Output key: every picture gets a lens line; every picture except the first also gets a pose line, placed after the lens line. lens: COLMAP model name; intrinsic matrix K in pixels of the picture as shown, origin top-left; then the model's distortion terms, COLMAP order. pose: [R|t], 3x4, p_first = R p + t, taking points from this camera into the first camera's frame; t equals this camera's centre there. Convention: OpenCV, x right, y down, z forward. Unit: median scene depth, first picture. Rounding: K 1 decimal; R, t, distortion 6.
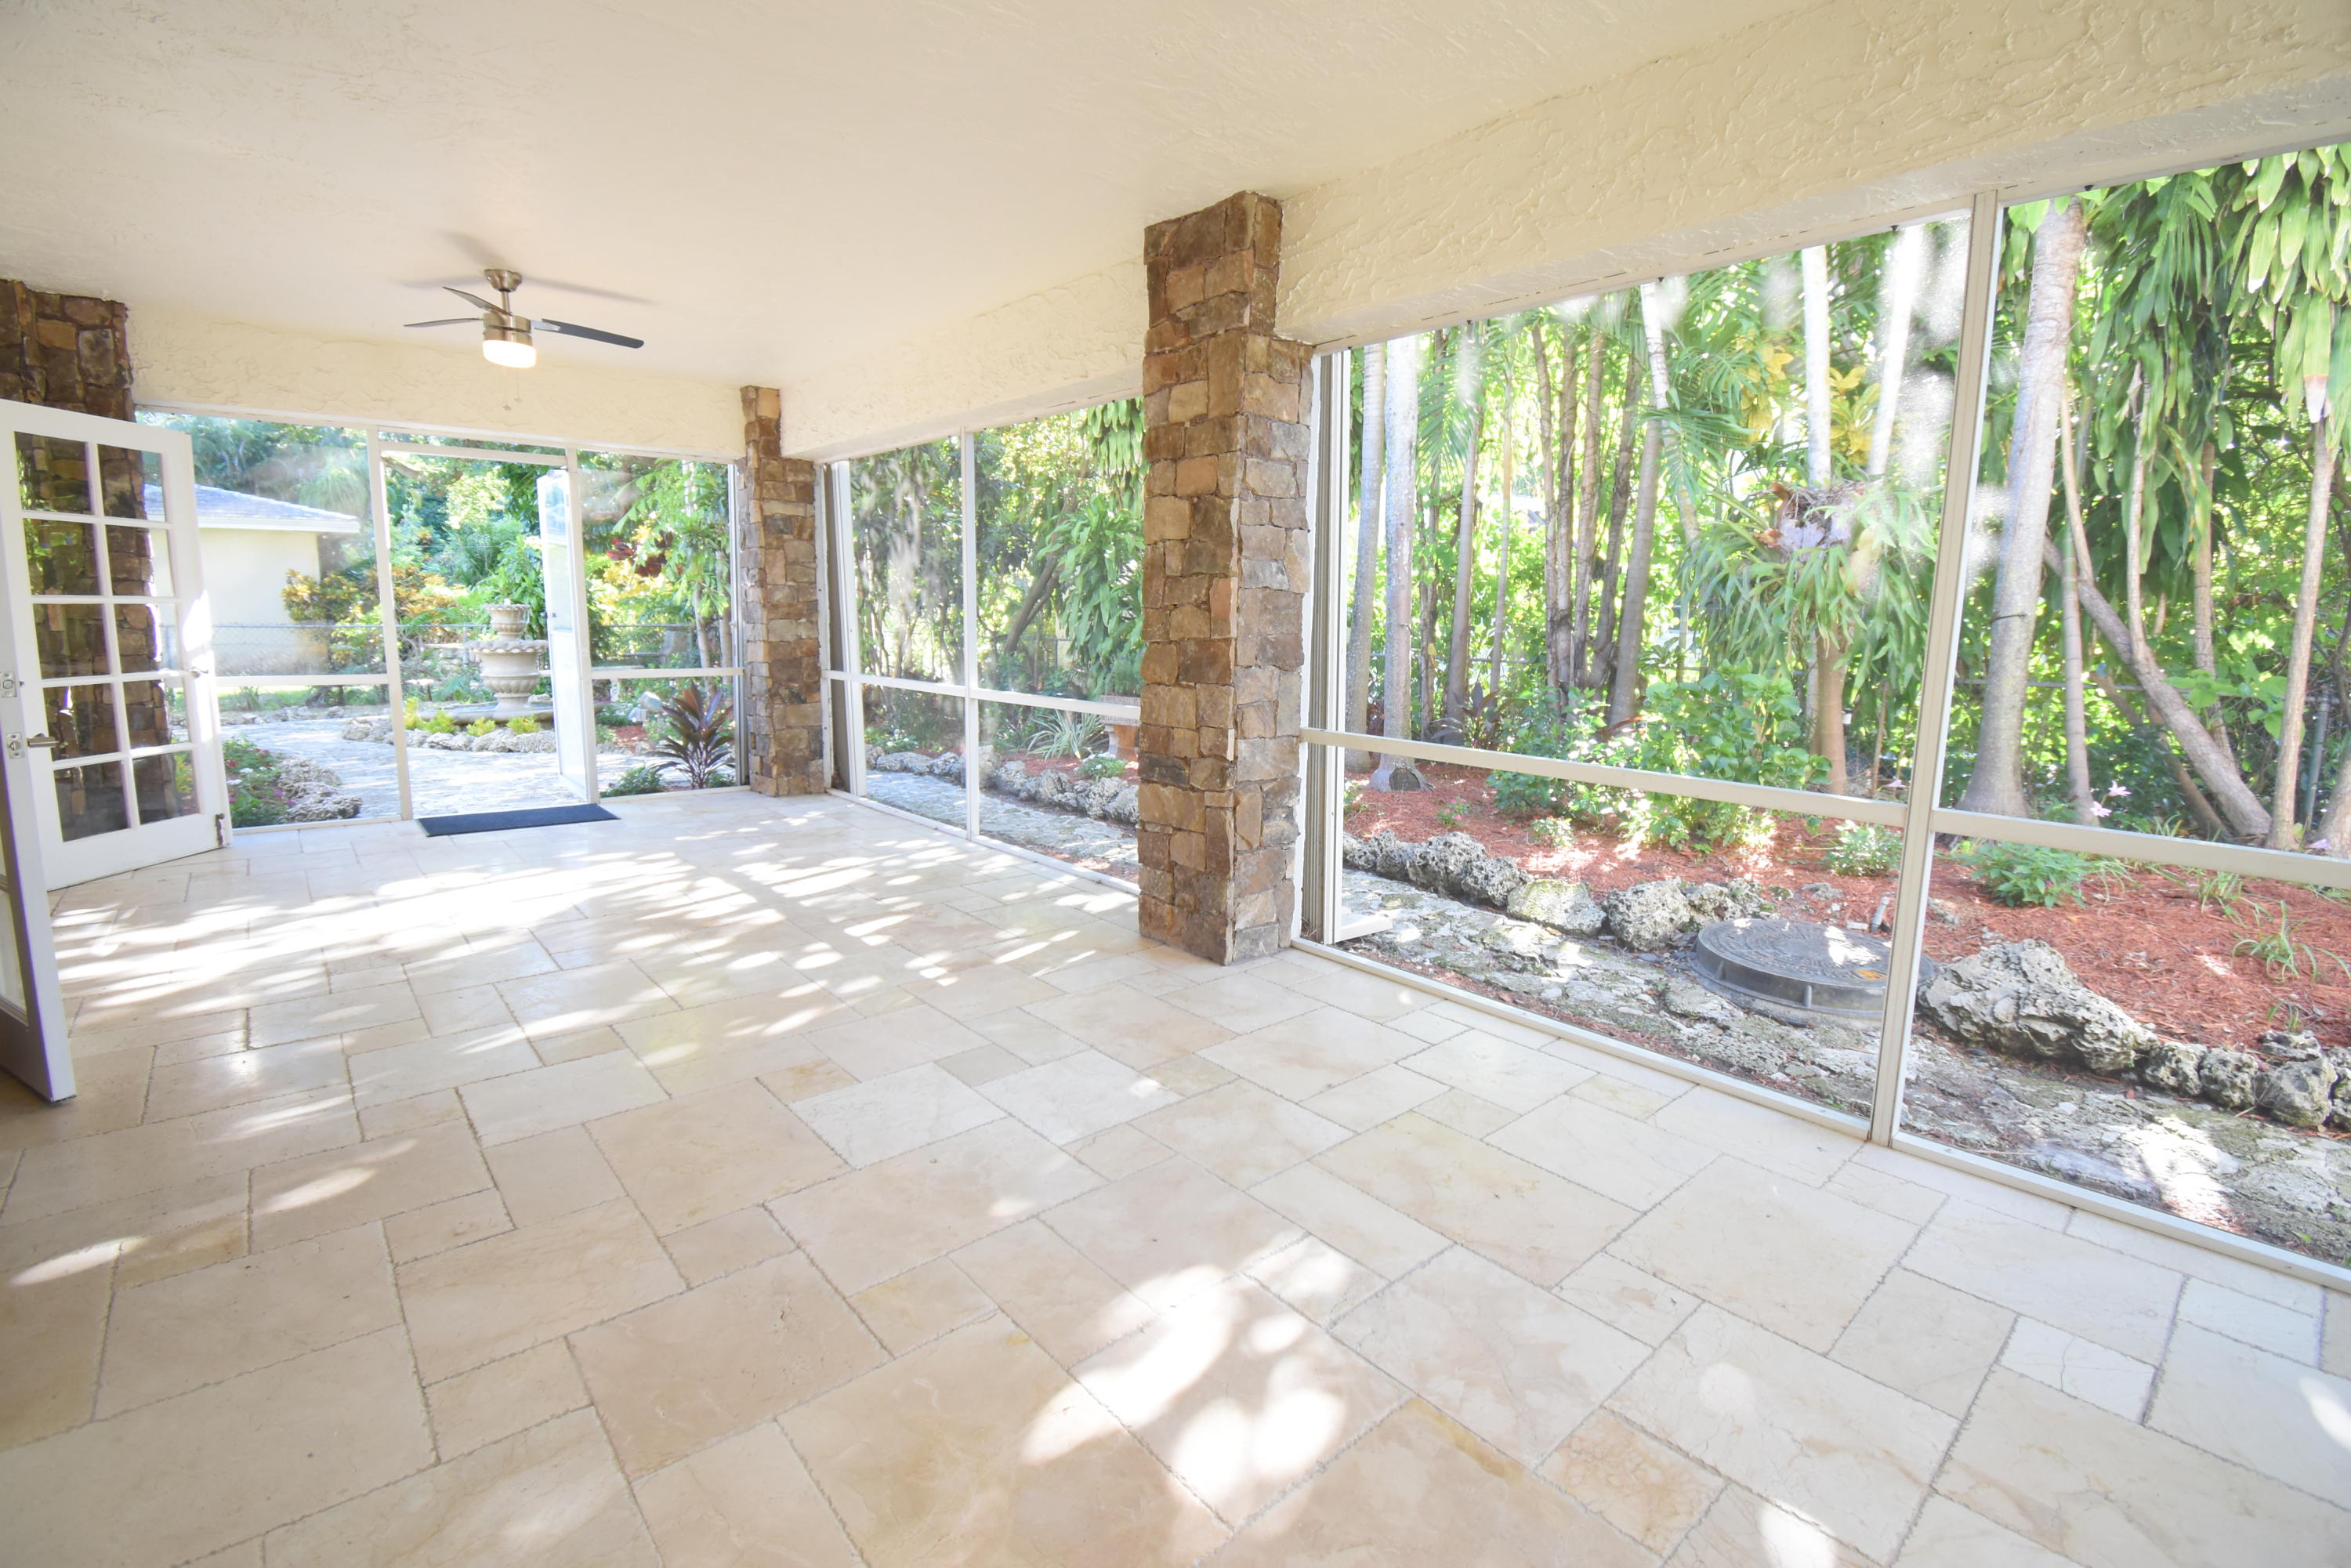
lens RADIAL K [[1046.3, 0, 1168.8], [0, 1046.3, 774.4], [0, 0, 1]] dist [-0.002332, -0.013214]
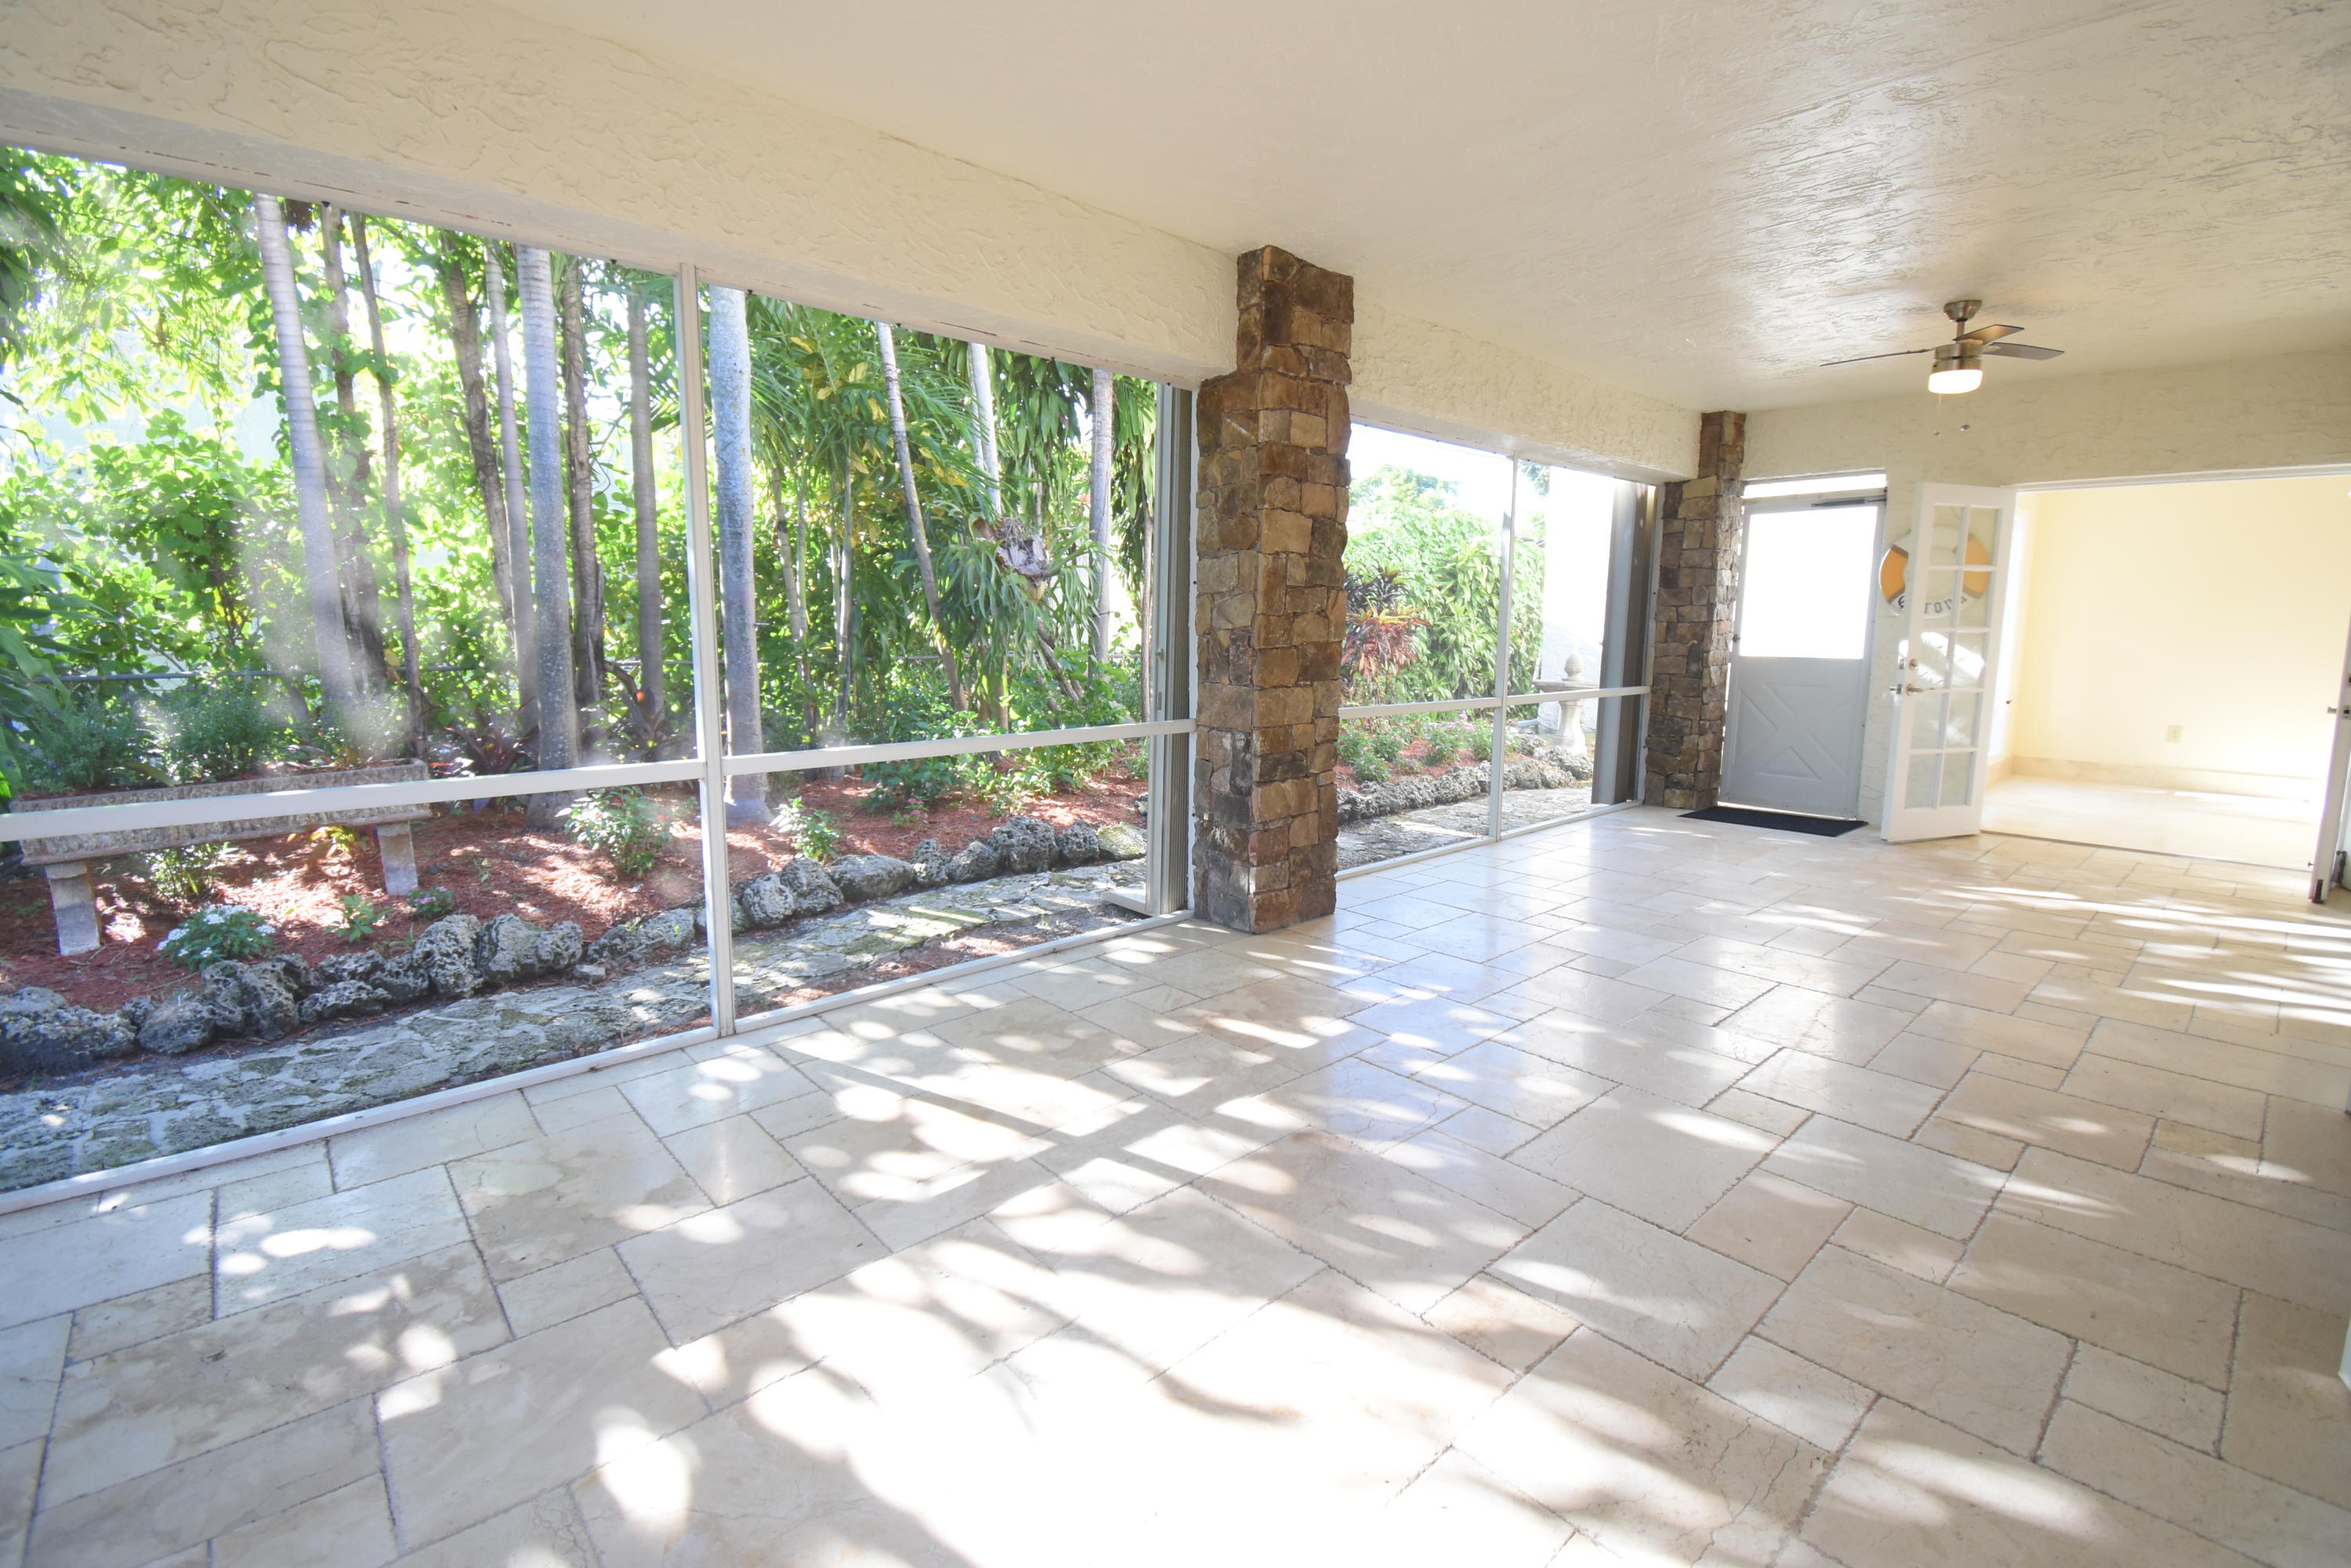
lens RADIAL K [[1046.3, 0, 1198.6], [0, 1046.3, 764.3], [0, 0, 1]] dist [-0.002332, -0.013214]
pose [[-0.007887, -0.159545, 0.987159, -1.110867], [0.124596, 0.979340, 0.159277, -0.195831], [-0.992176, 0.124252, 0.012155, 1.121217]]
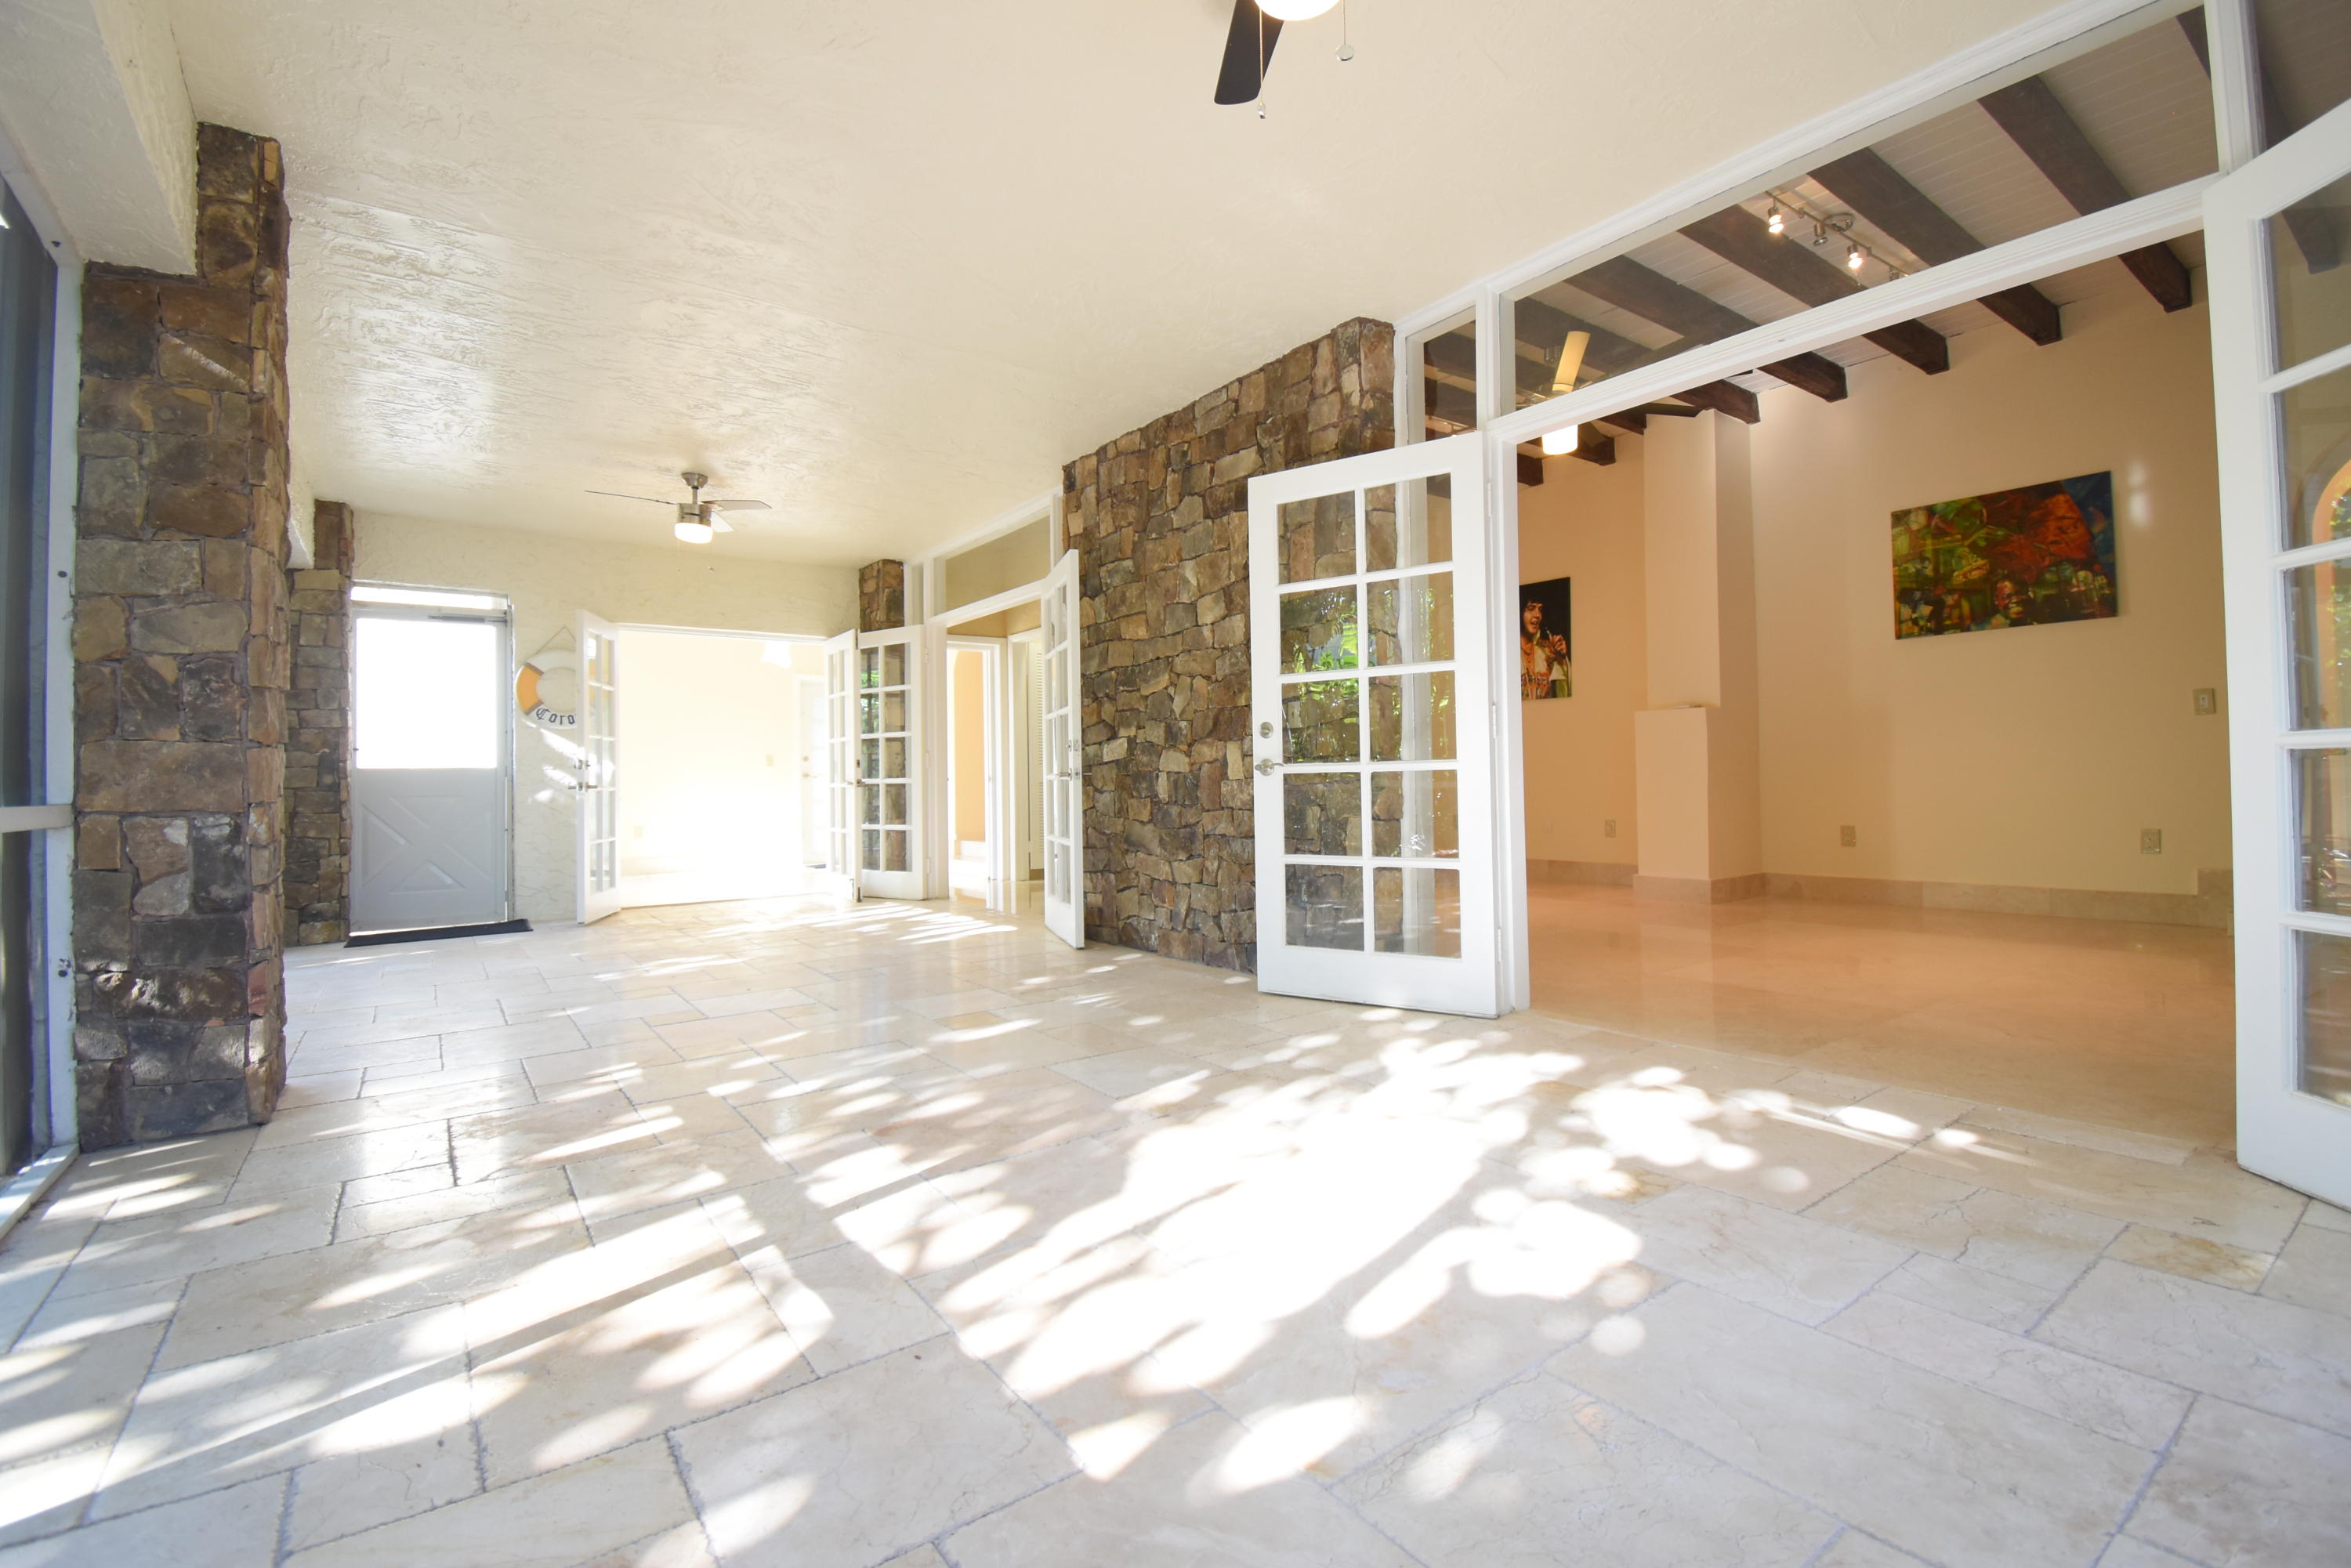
lens RADIAL K [[1046.3, 0, 1179.9], [0, 1046.3, 779.8], [0, 0, 1]] dist [-0.002332, -0.013214]
pose [[-0.996209, -0.007384, 0.086676, -0.733671], [0.003469, 0.992227, 0.124394, -0.156238], [-0.086921, 0.124223, -0.988440, 1.720672]]
